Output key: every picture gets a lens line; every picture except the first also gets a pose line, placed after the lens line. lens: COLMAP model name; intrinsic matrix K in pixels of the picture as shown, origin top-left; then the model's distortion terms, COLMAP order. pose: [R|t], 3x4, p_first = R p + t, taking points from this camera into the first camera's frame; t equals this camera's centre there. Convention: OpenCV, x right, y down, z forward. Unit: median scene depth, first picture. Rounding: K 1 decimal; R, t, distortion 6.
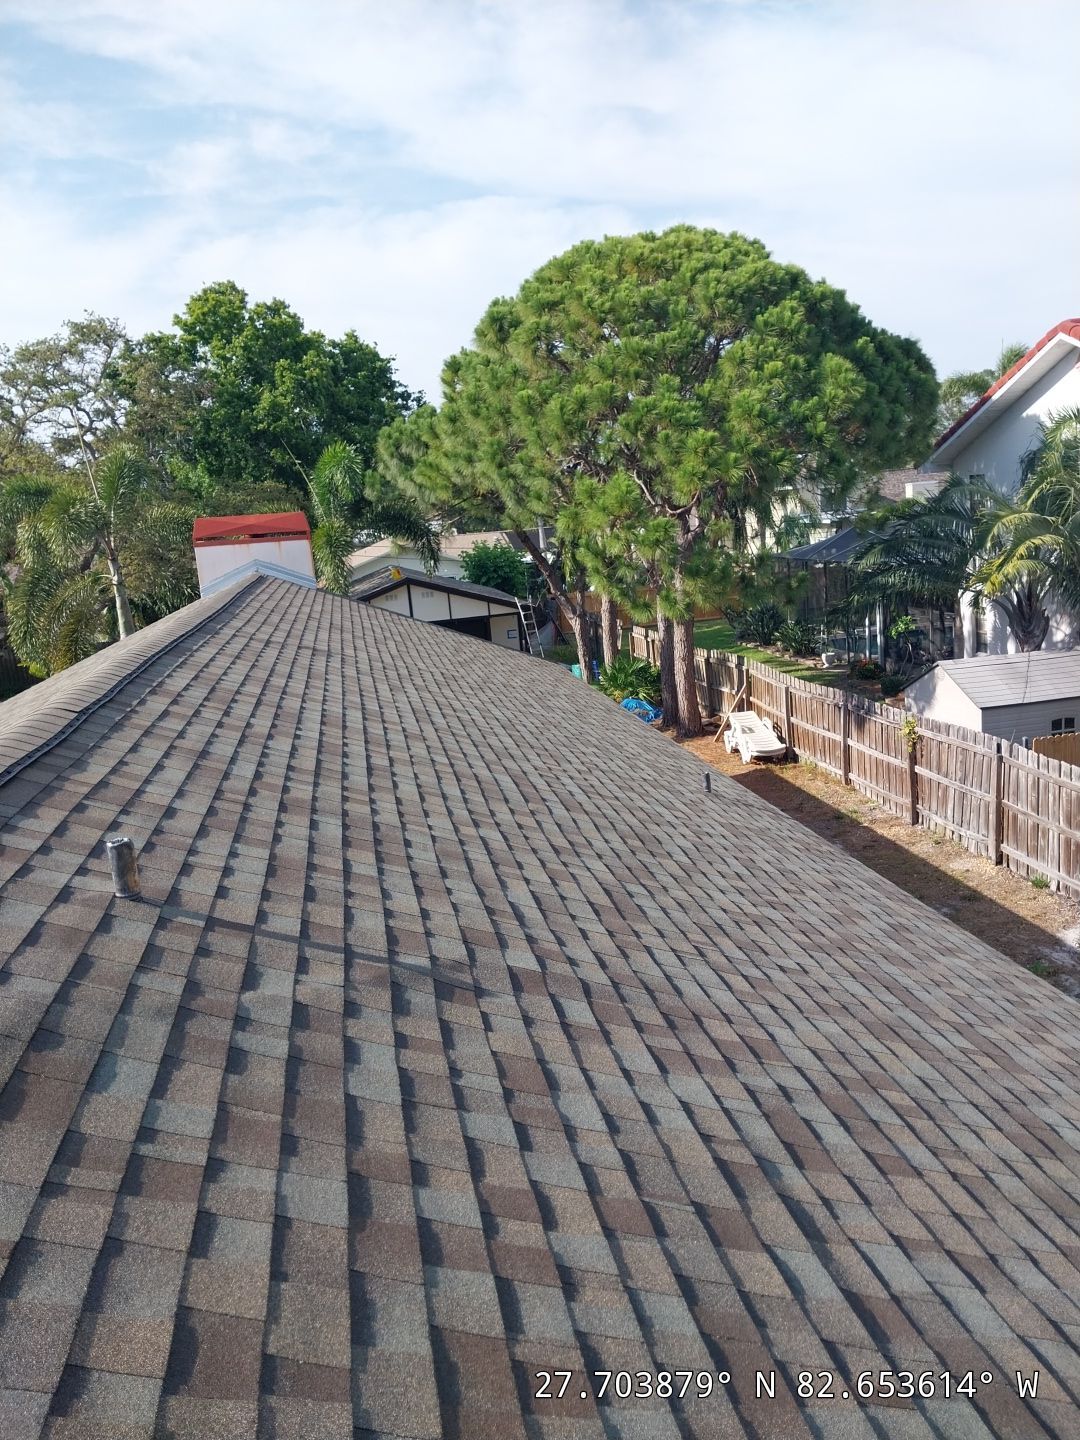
lens RADIAL K [[1153.2, 0, 559.8], [0, 1153.2, 738.3], [0, 0, 1]] dist [0.036368, -0.054248]
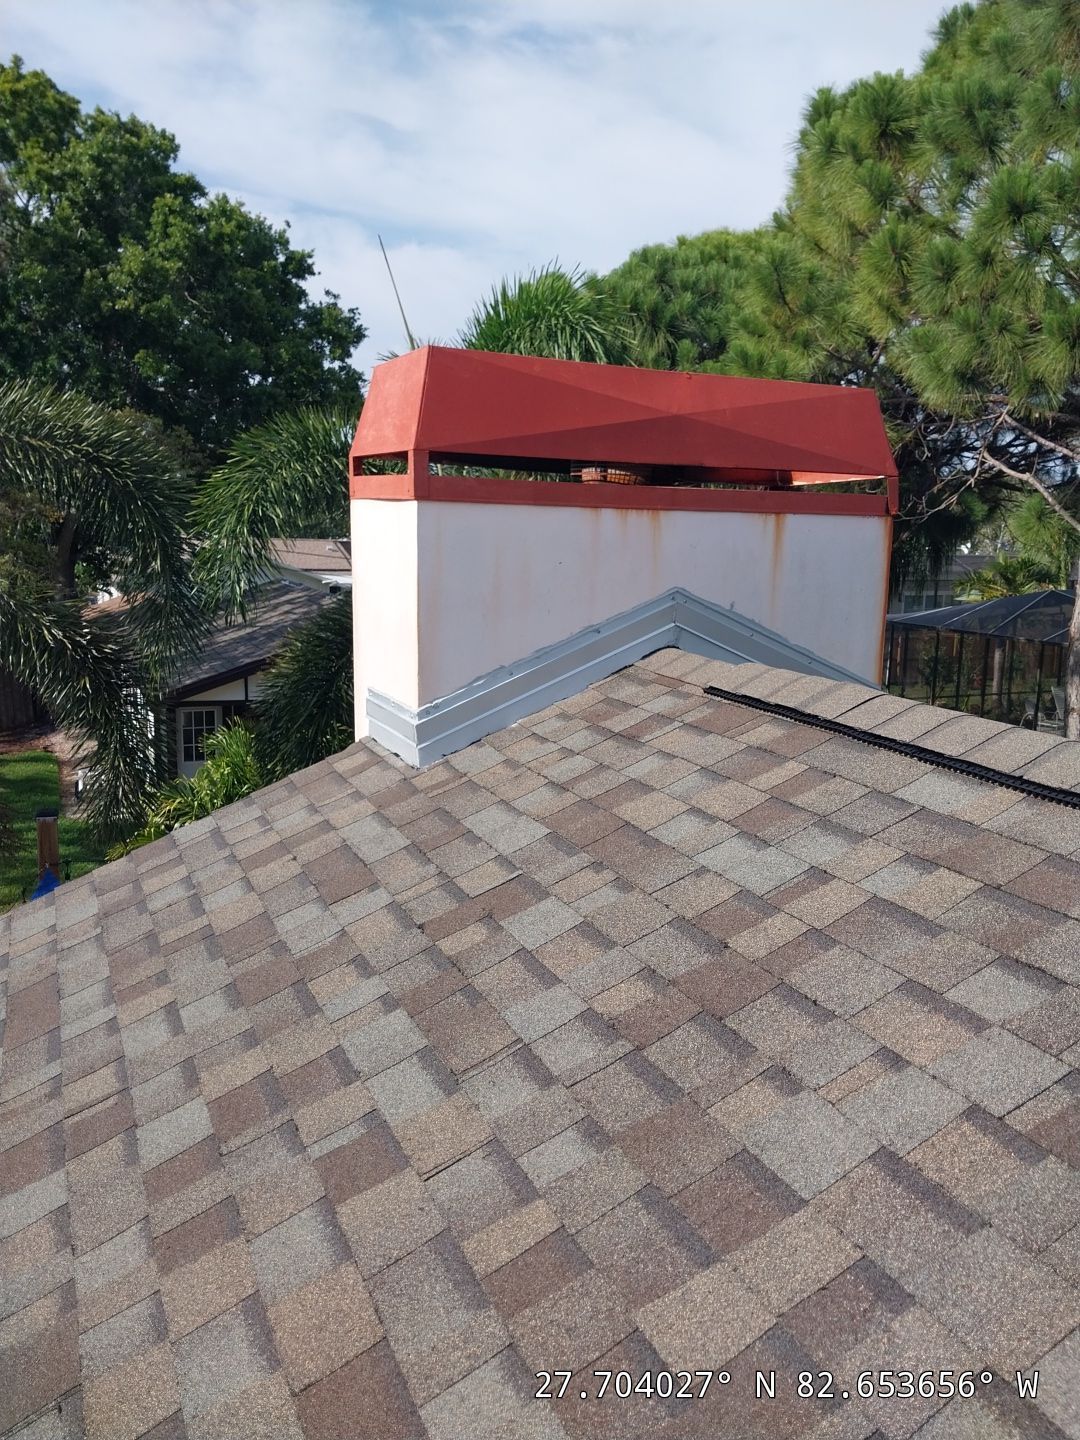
lens RADIAL K [[1153.2, 0, 543.7], [0, 1153.2, 733.5], [0, 0, 1]] dist [0.036368, -0.054248]
pose [[0.965483, 0.059279, 0.253629, -0.260074], [-0.052726, 0.998078, -0.032564, -0.083611], [-0.255072, 0.018067, 0.966753, 0.575994]]
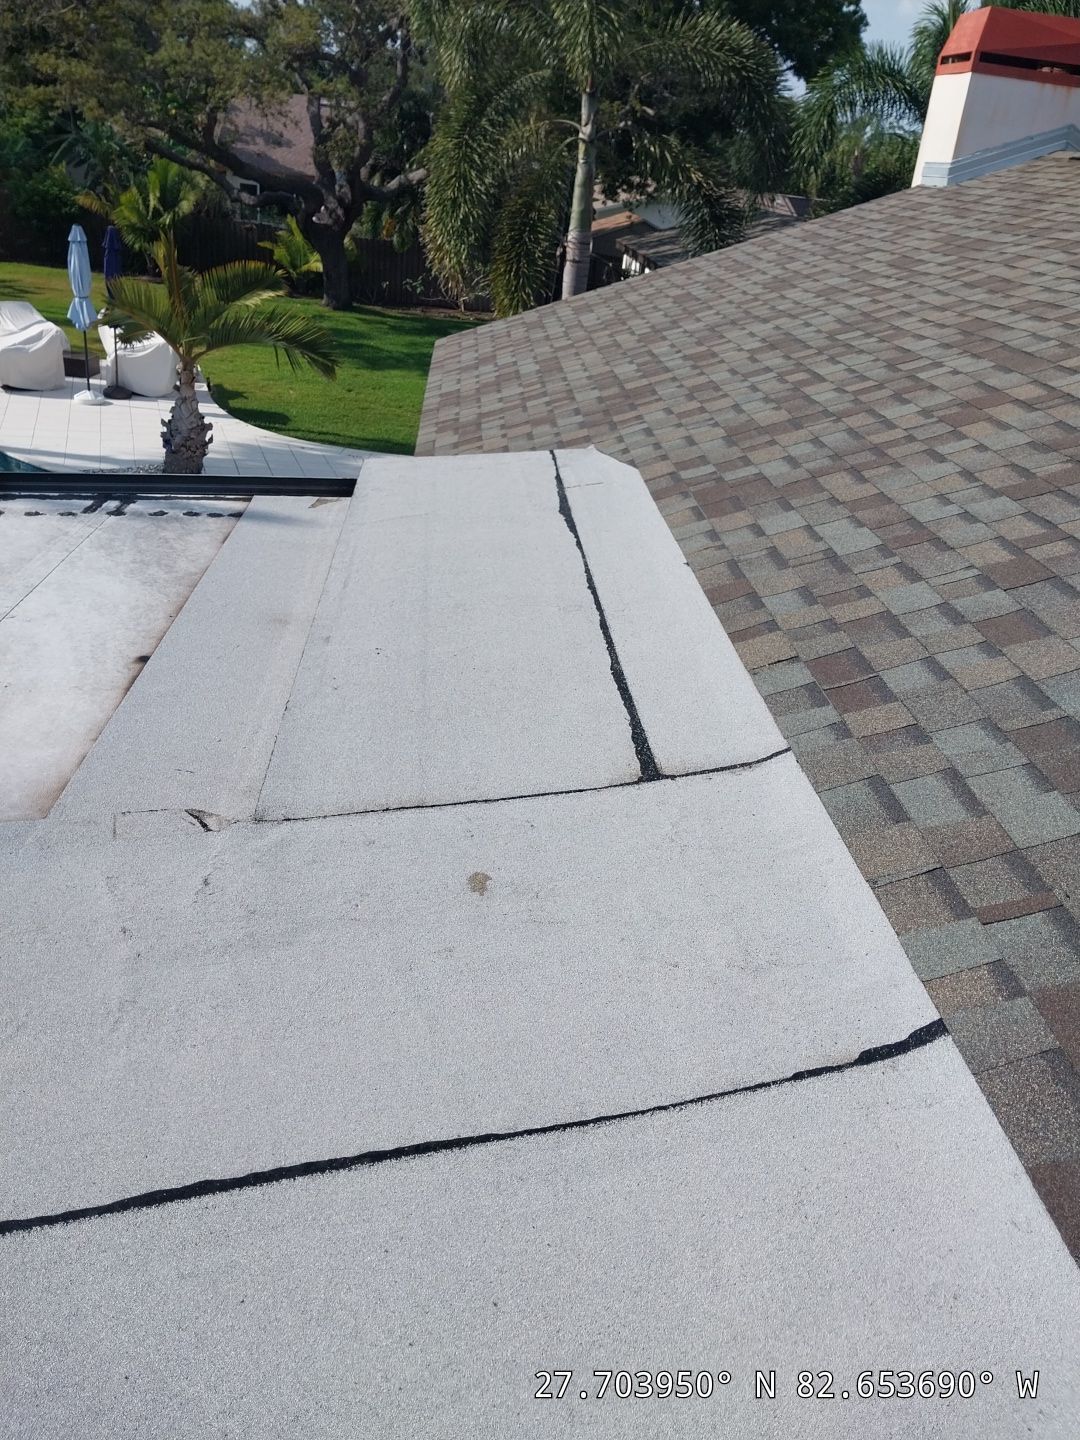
lens RADIAL K [[1153.2, 0, 548.4], [0, 1153.2, 717.8], [0, 0, 1]] dist [0.036368, -0.054248]
pose [[0.973721, 0.226072, -0.027529, -0.308466], [-0.212525, 0.945441, 0.246929, 0.003449], [0.081851, -0.234590, 0.968642, 0.334173]]
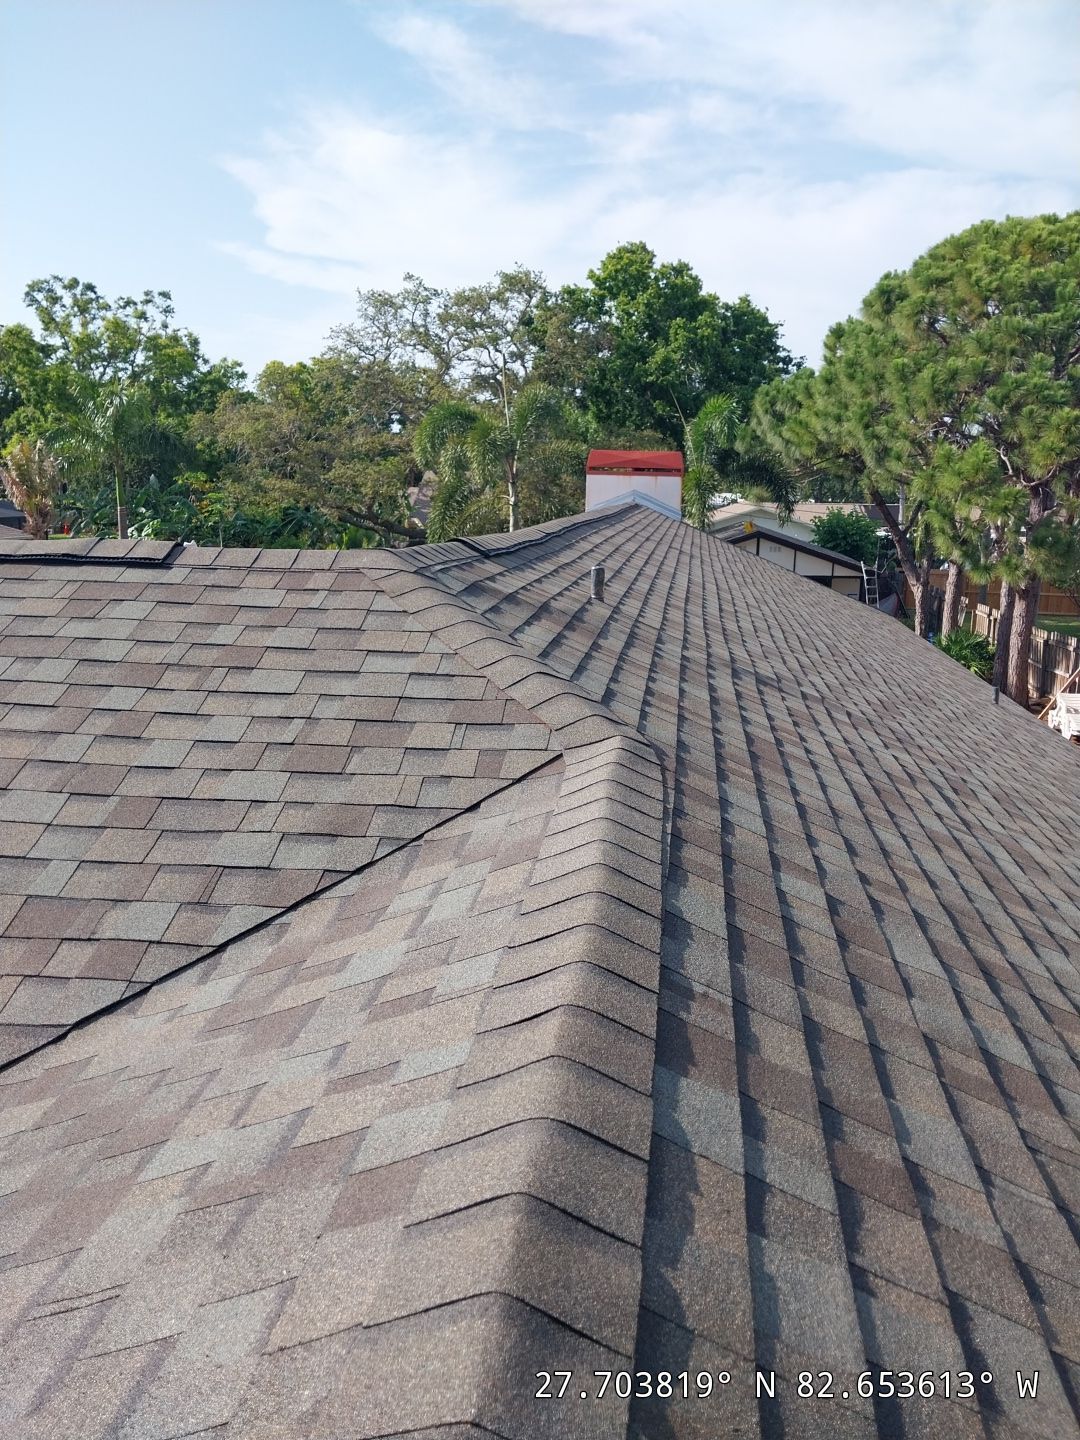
lens RADIAL K [[1153.2, 0, 566.3], [0, 1153.2, 719.0], [0, 0, 1]] dist [0.036368, -0.054248]
pose [[0.950625, 0.157932, -0.267152, 0.010974], [-0.154785, 0.987399, 0.032938, 0.031291], [0.268987, 0.010039, 0.963091, -0.086461]]
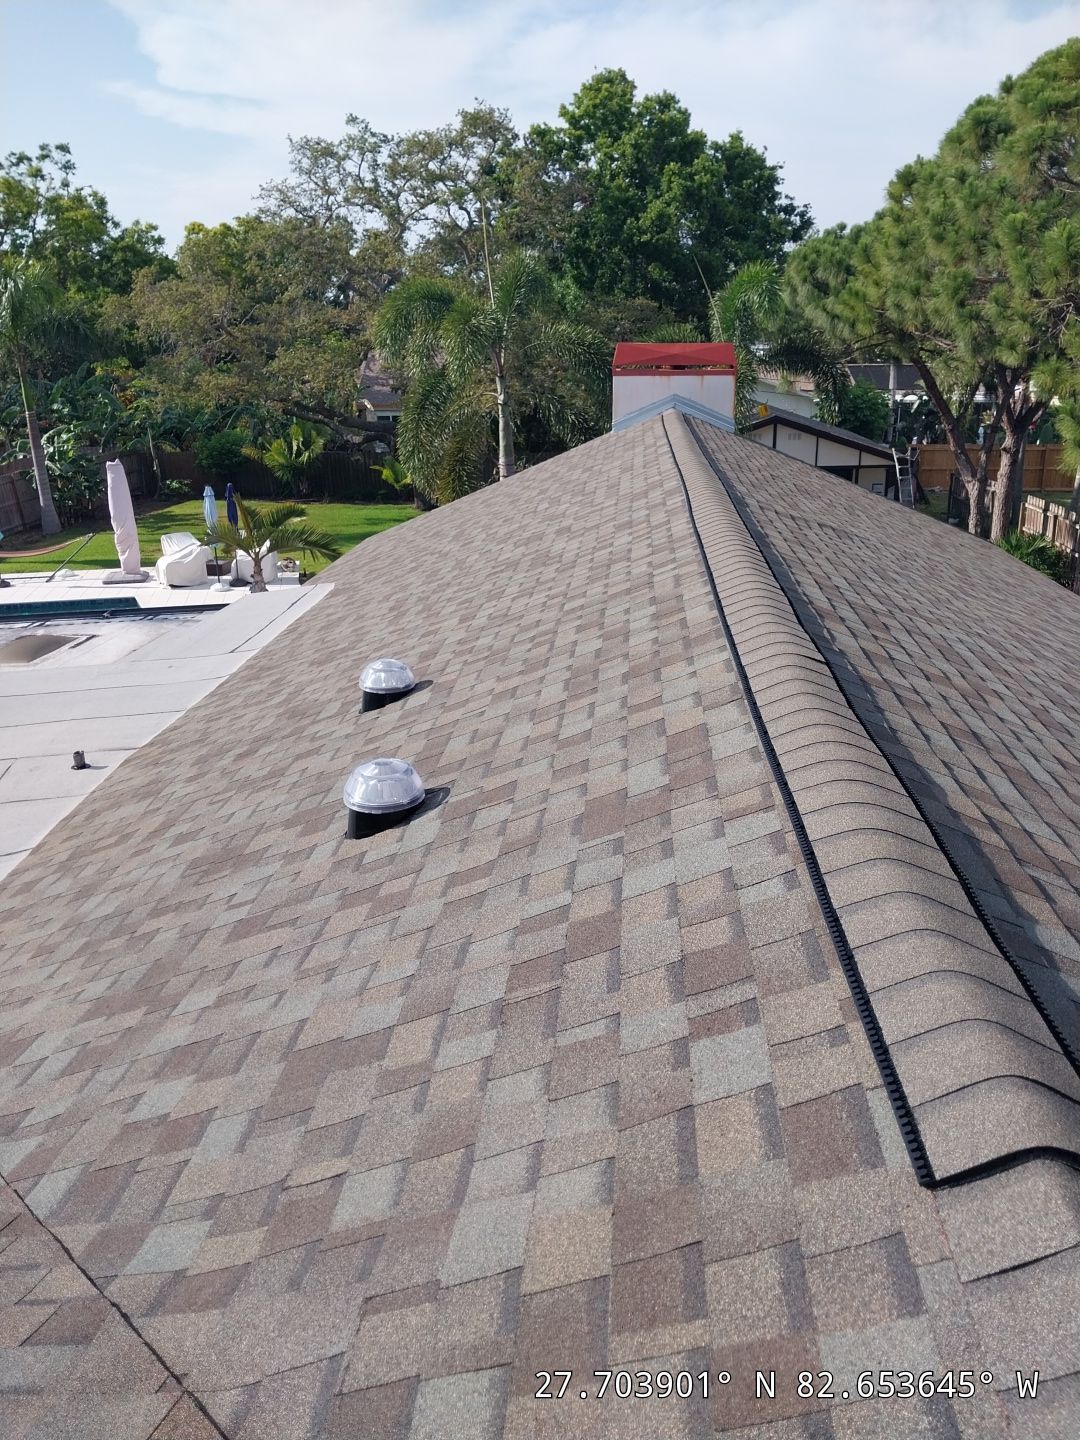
lens RADIAL K [[1153.2, 0, 567.9], [0, 1153.2, 728.1], [0, 0, 1]] dist [0.036368, -0.054248]
pose [[0.966946, 0.145091, -0.209677, -0.083301], [-0.115460, 0.982331, 0.147290, -0.015056], [0.227343, -0.118212, 0.966613, 0.050838]]
